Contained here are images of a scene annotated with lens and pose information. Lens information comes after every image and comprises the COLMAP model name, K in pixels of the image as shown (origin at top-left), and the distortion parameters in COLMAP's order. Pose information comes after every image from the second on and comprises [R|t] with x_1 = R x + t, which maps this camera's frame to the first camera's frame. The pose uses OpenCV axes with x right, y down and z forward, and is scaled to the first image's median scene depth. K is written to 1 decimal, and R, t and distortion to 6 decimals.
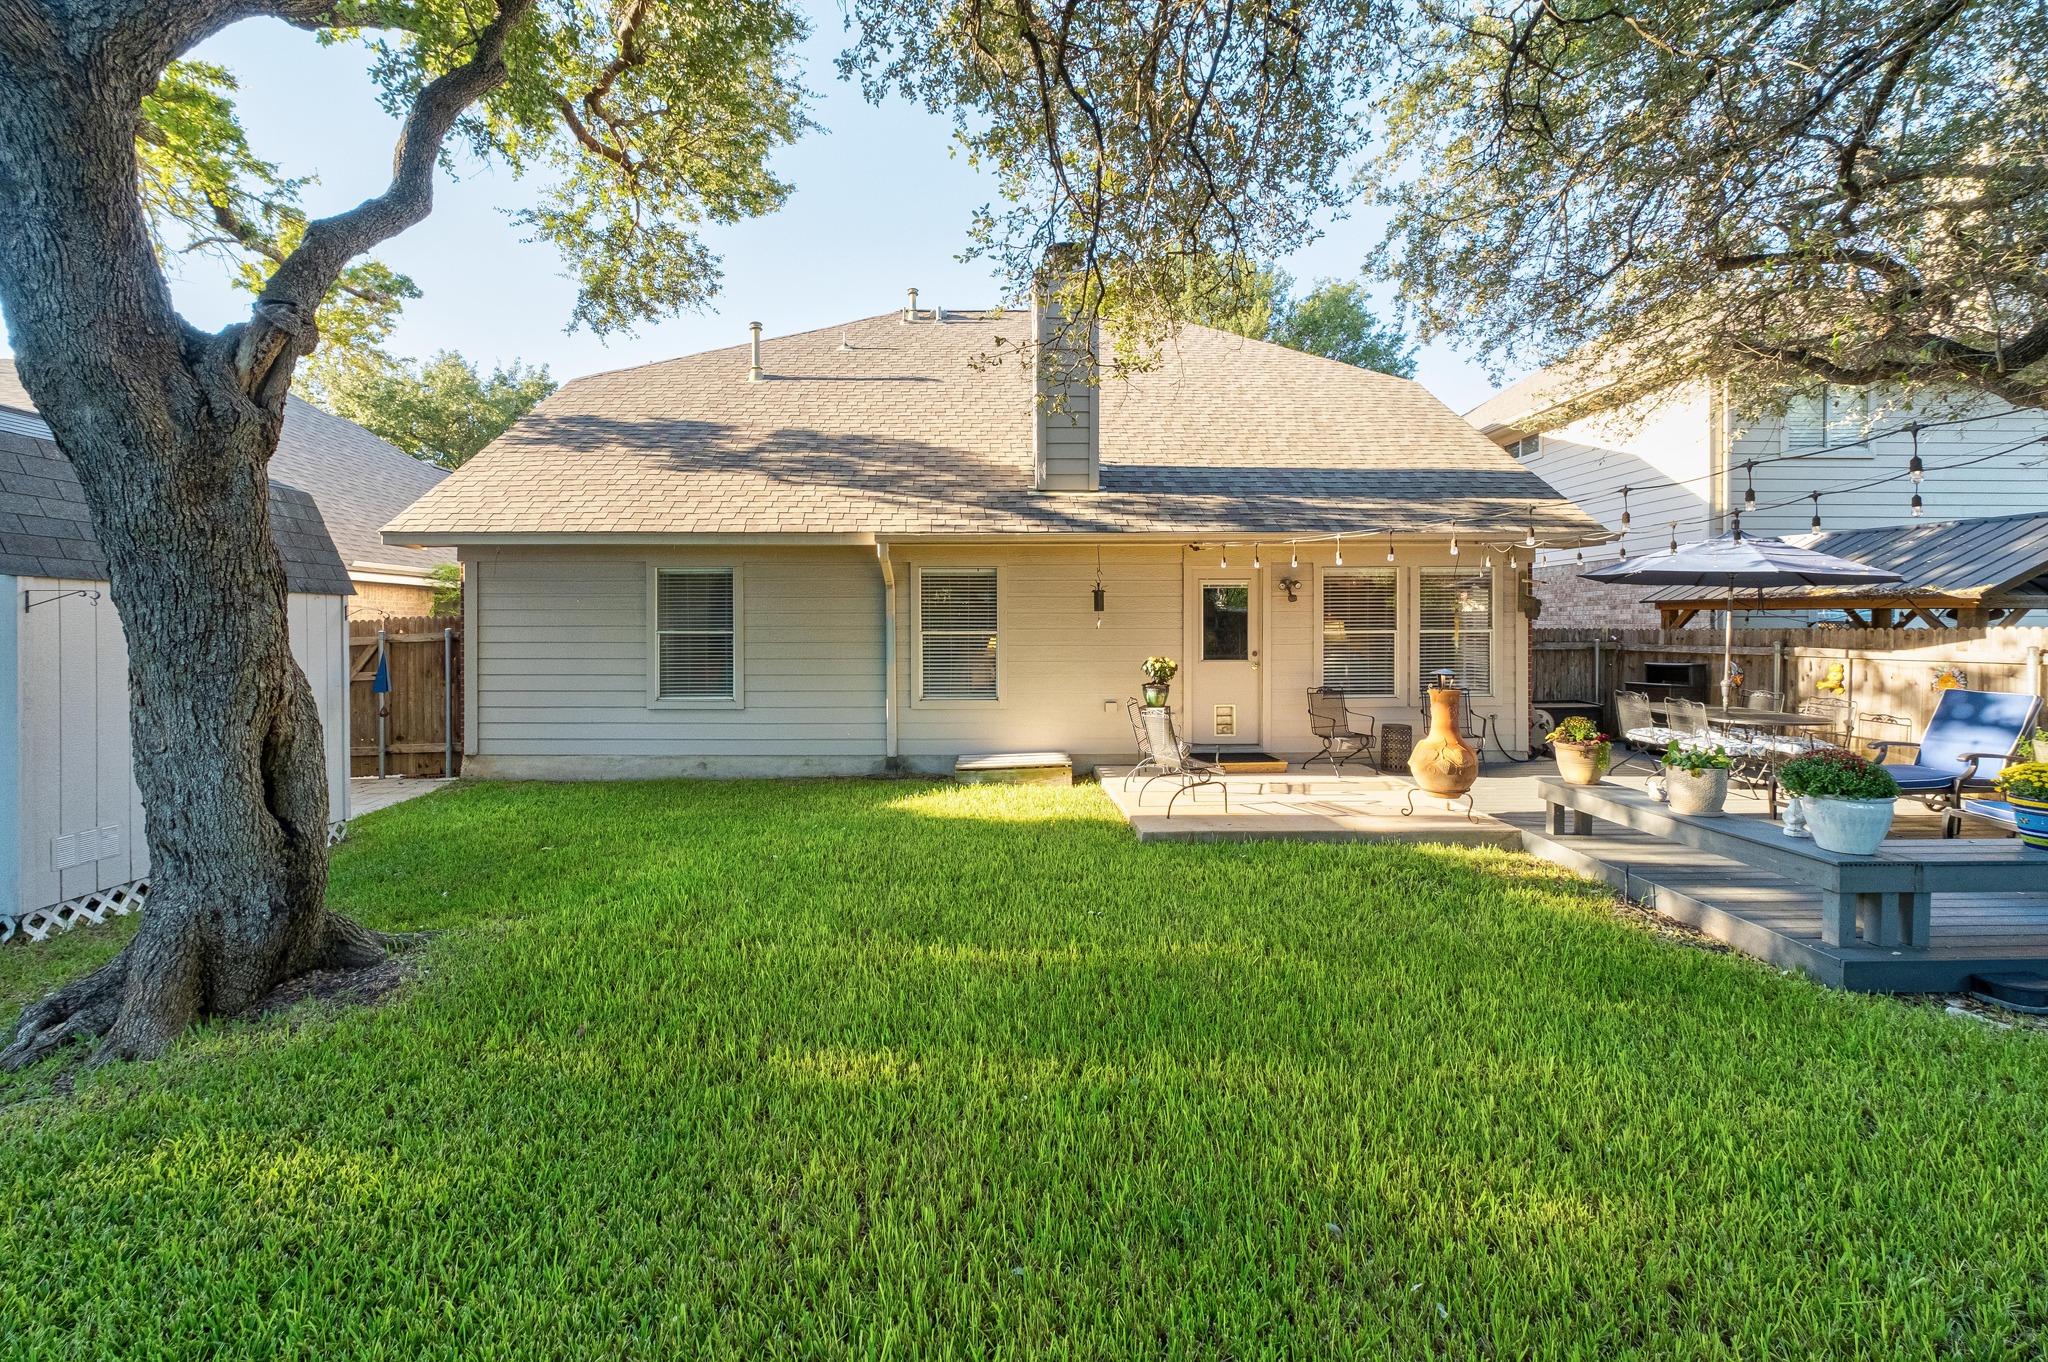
lens RADIAL K [[859.1, 0, 1019.1], [0, 859.1, 630.4], [0, 0, 1]] dist [0.001067, 0.000125]
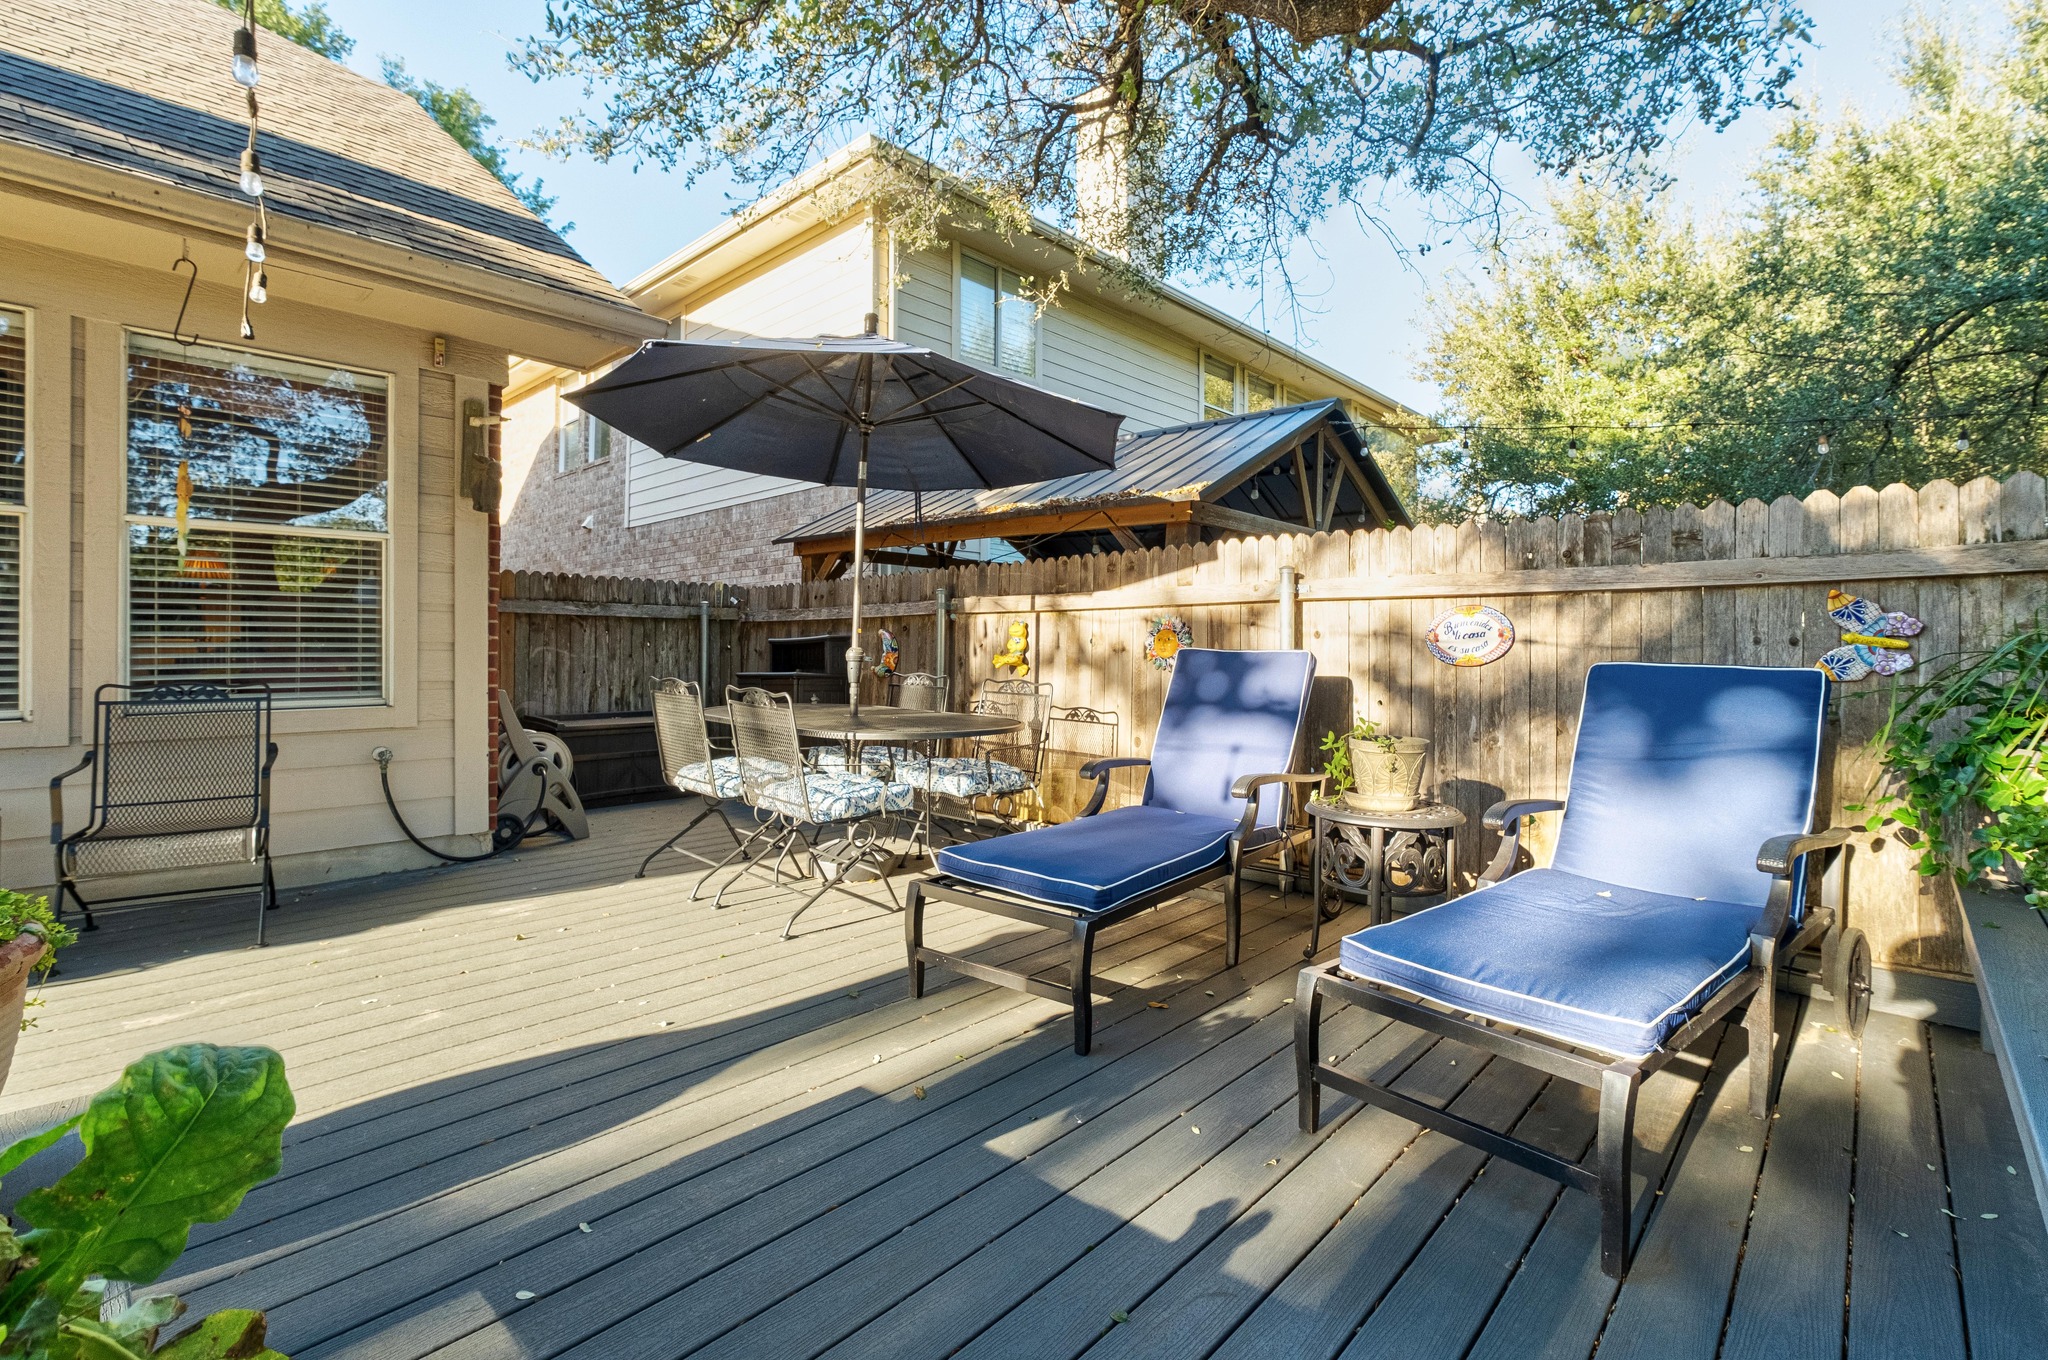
lens RADIAL K [[907.2, 0, 1020.3], [0, 907.2, 669.9], [0, 0, 1]] dist [-0.000315, 0.000016]
pose [[0.705170, -0.006906, 0.709005, 0.528505], [-0.001856, 0.999931, 0.011587, 0.063791], [-0.709036, -0.009487, 0.705109, 0.579646]]
